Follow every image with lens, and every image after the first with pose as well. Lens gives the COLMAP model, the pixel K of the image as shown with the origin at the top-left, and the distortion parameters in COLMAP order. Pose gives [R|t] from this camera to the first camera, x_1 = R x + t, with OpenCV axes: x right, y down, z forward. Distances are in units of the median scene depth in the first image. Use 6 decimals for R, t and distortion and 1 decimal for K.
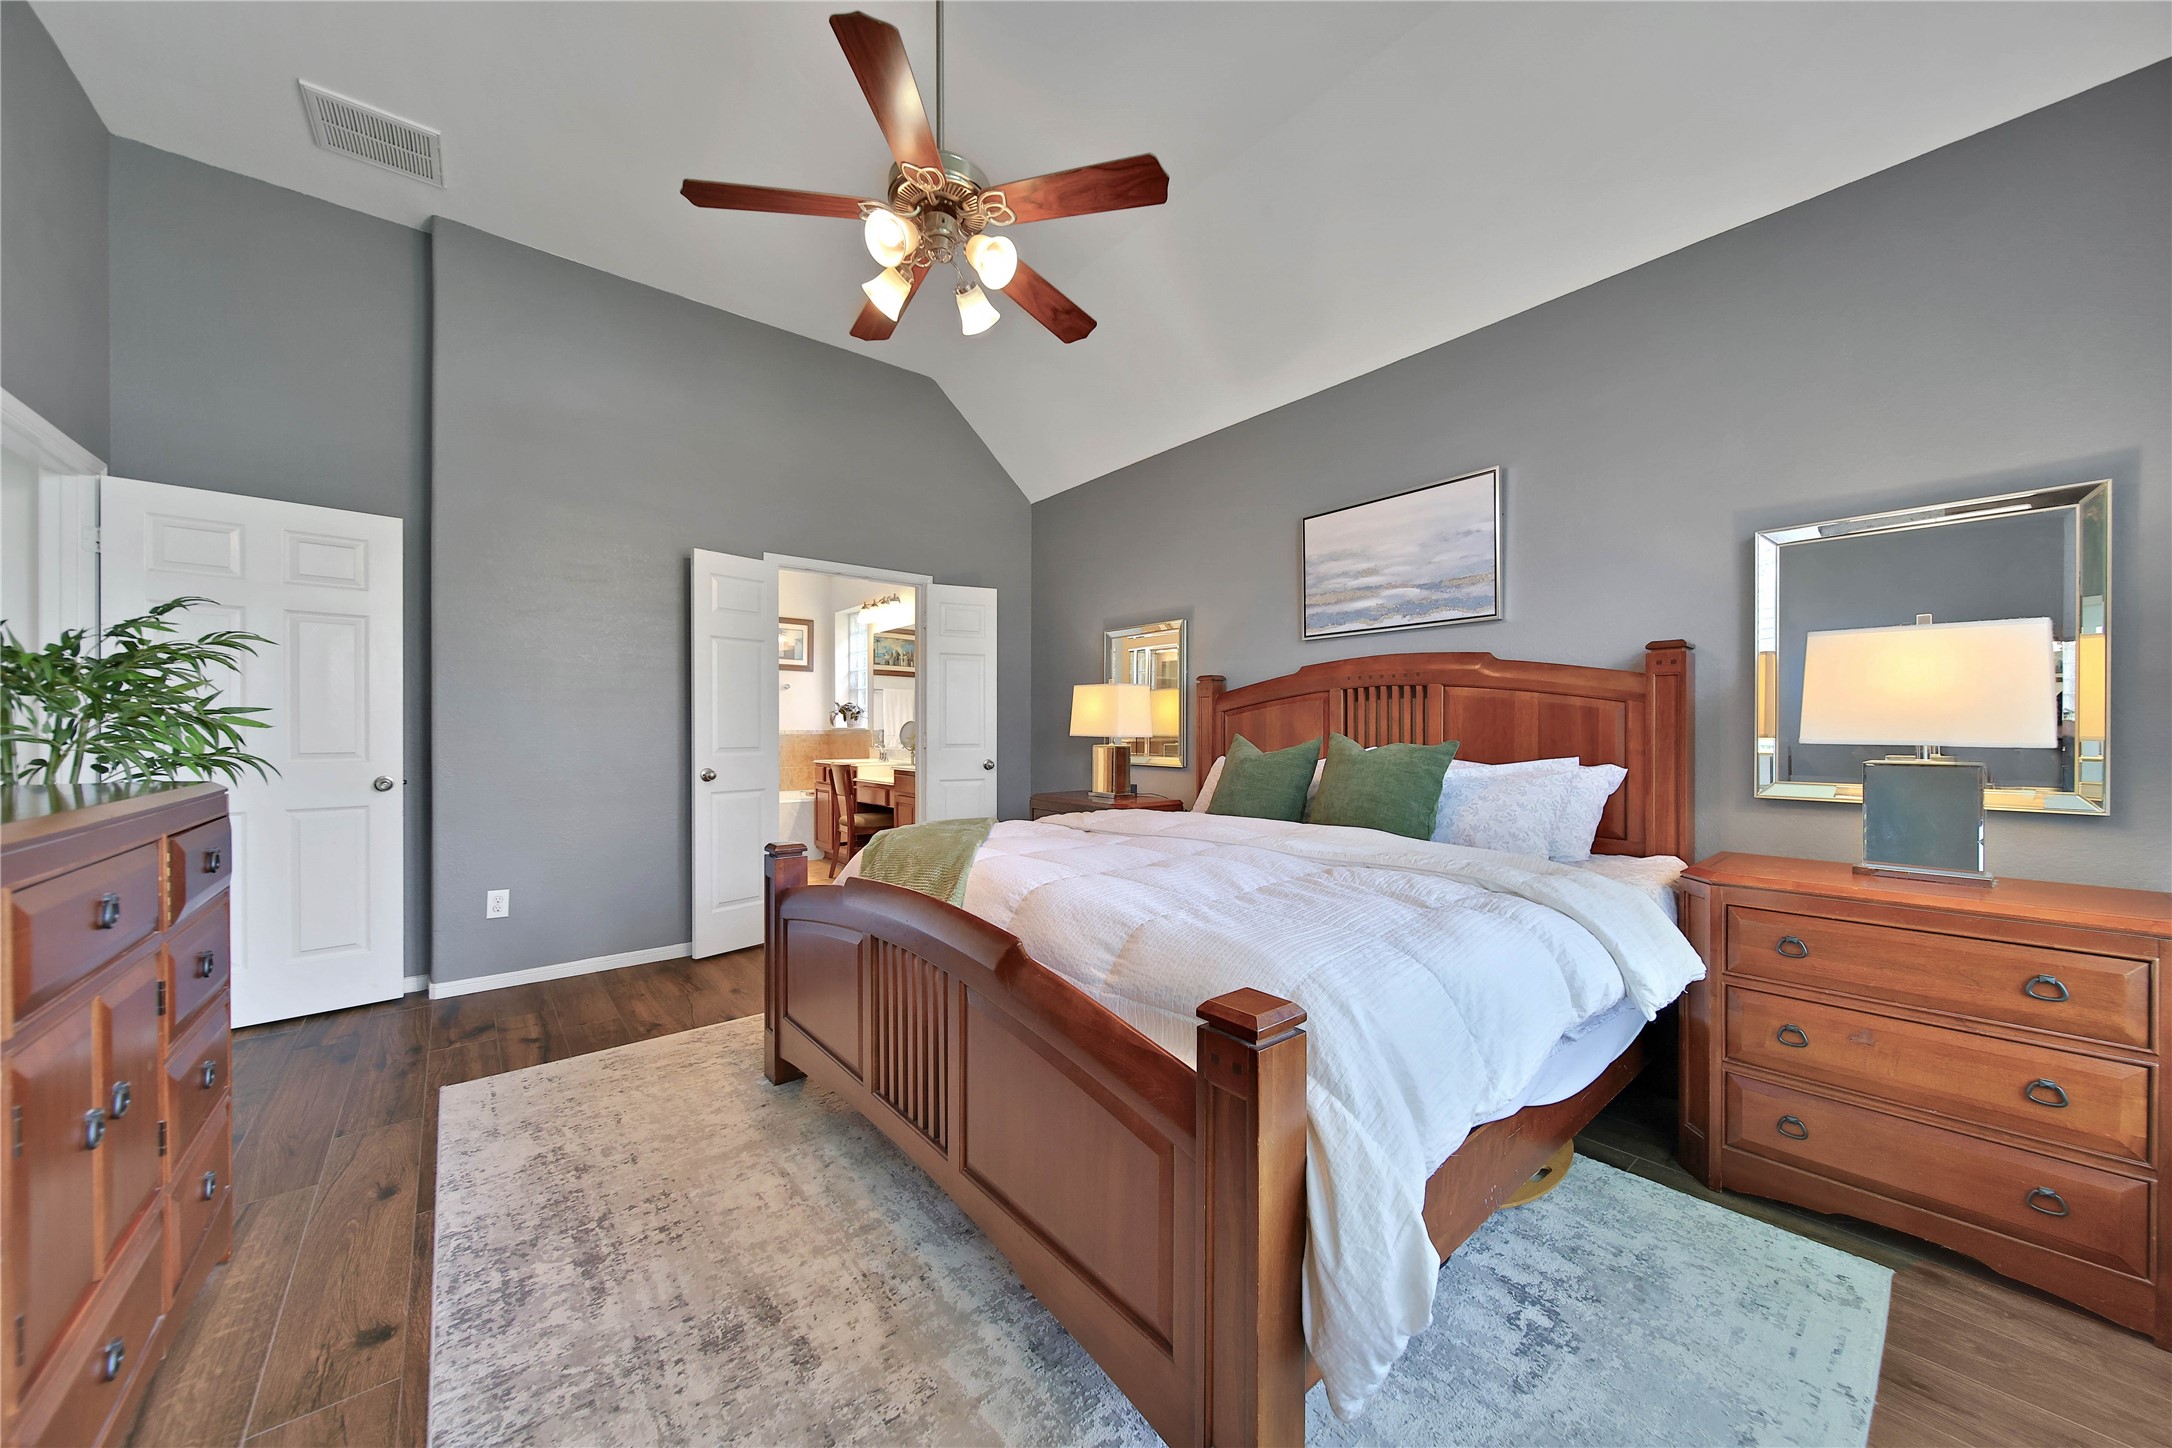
lens RADIAL K [[755.0, 0, 1077.8], [0, 755.0, 724.6], [0, 0, 1]] dist [-0.000227, -0.001974]
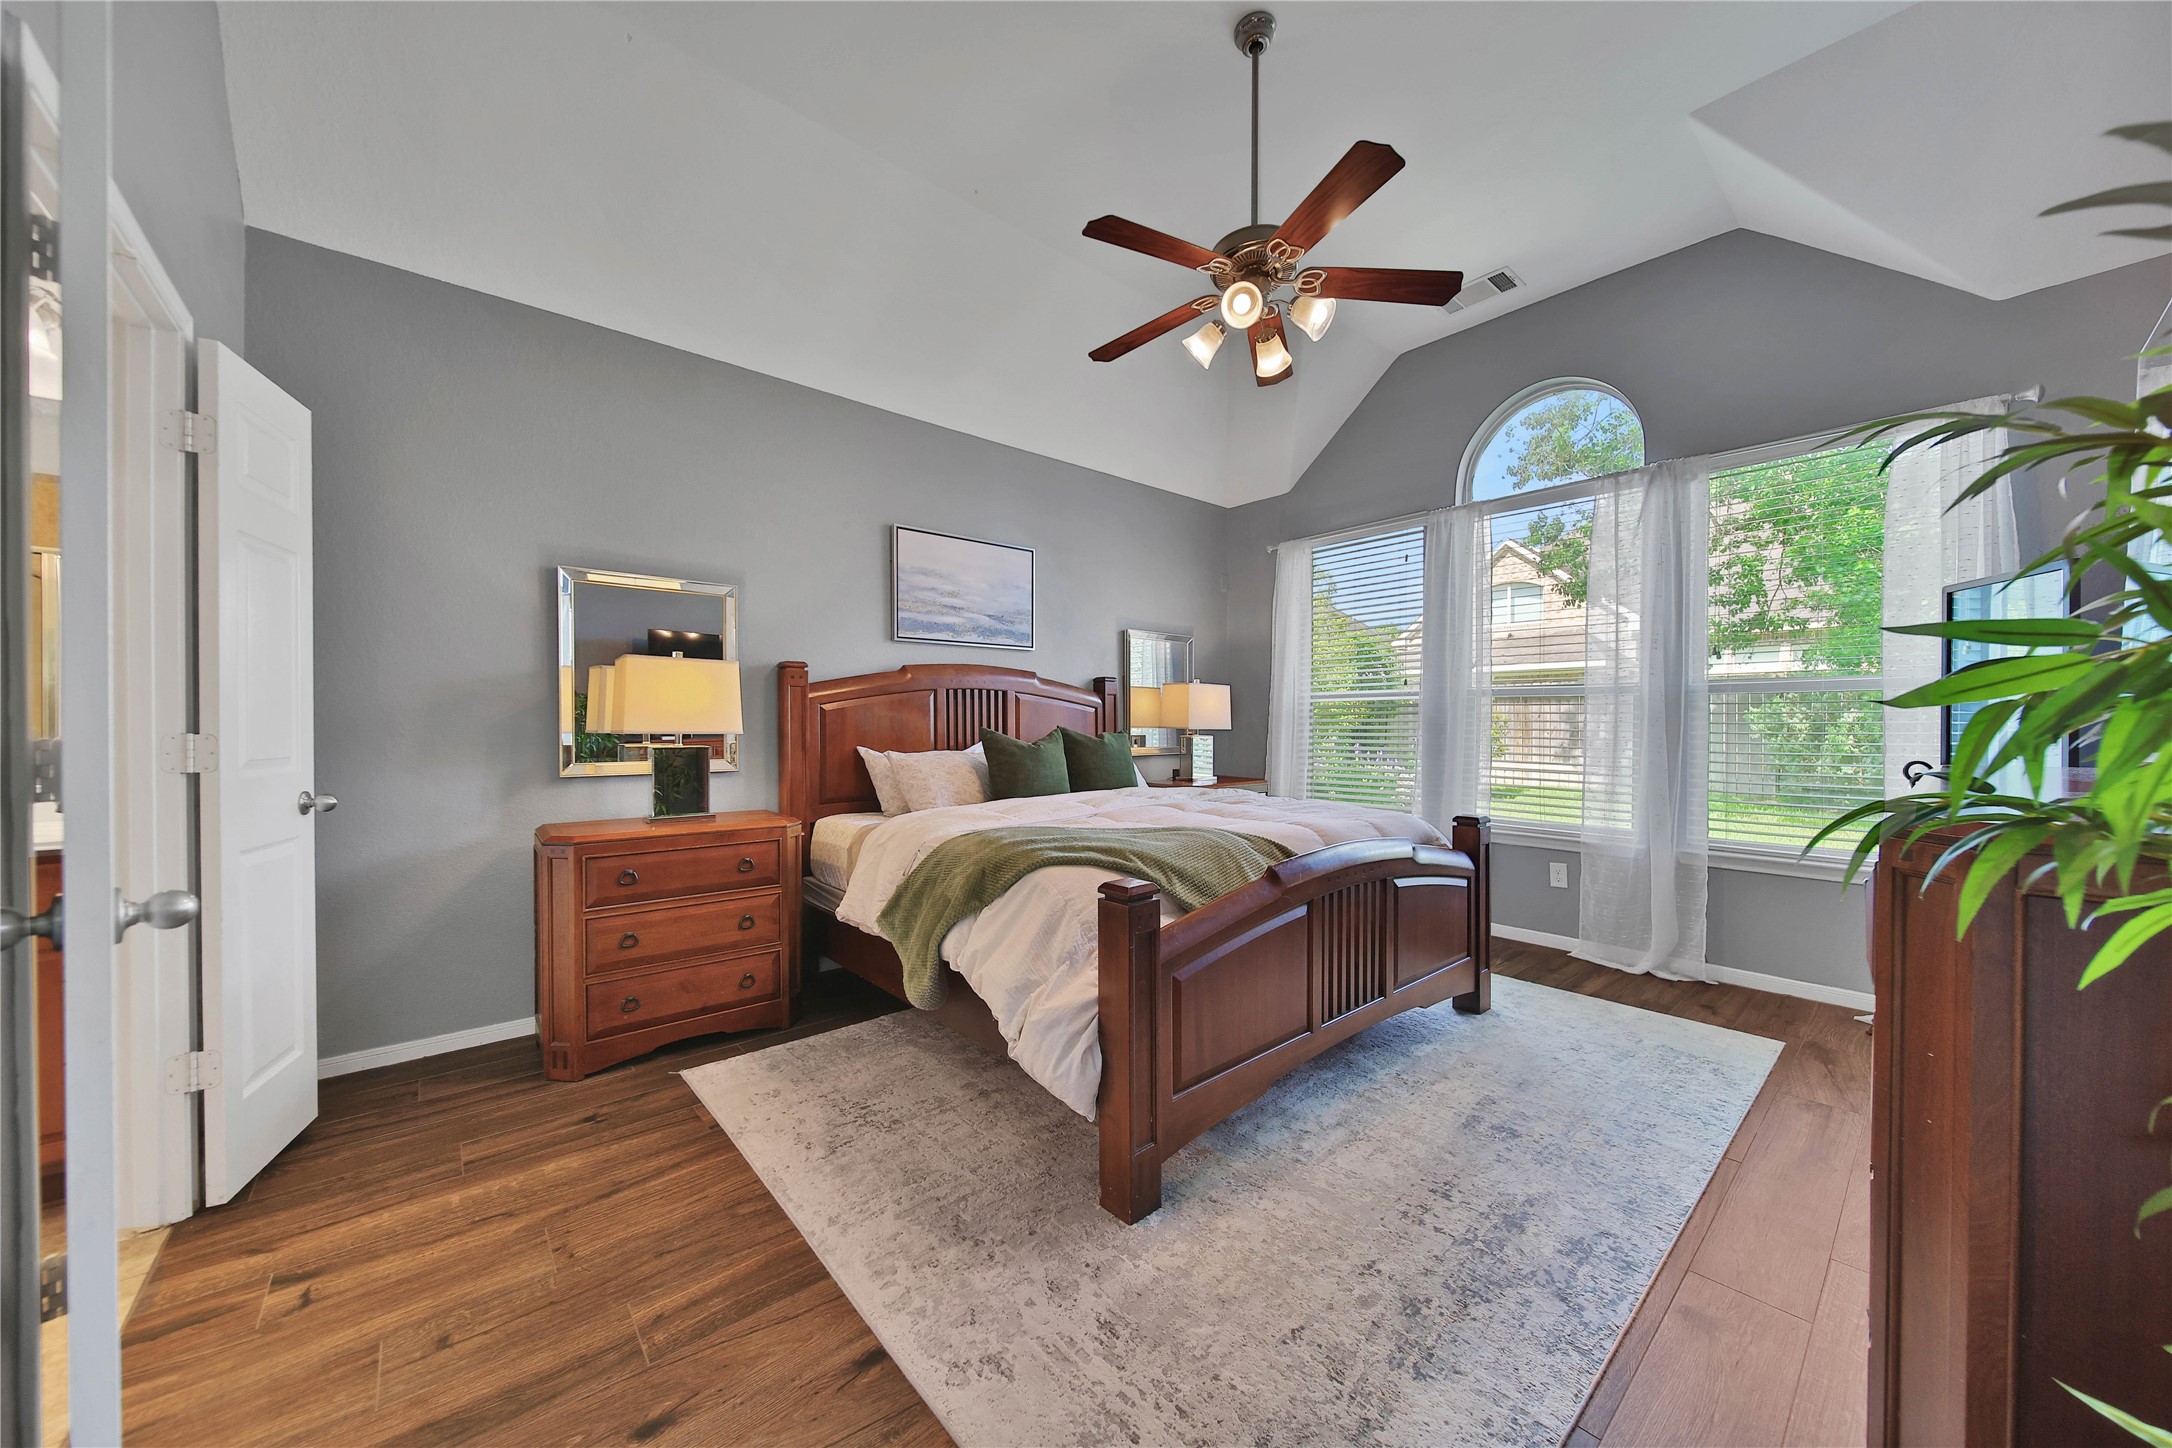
lens RADIAL K [[755.0, 0, 1077.8], [0, 755.0, 724.6], [0, 0, 1]] dist [-0.000227, -0.001974]
pose [[-0.012438, -0.006806, 0.999899, -1.226560], [-0.008398, 0.999942, 0.006702, -0.000305], [-0.999887, -0.008313, -0.012494, 1.175948]]
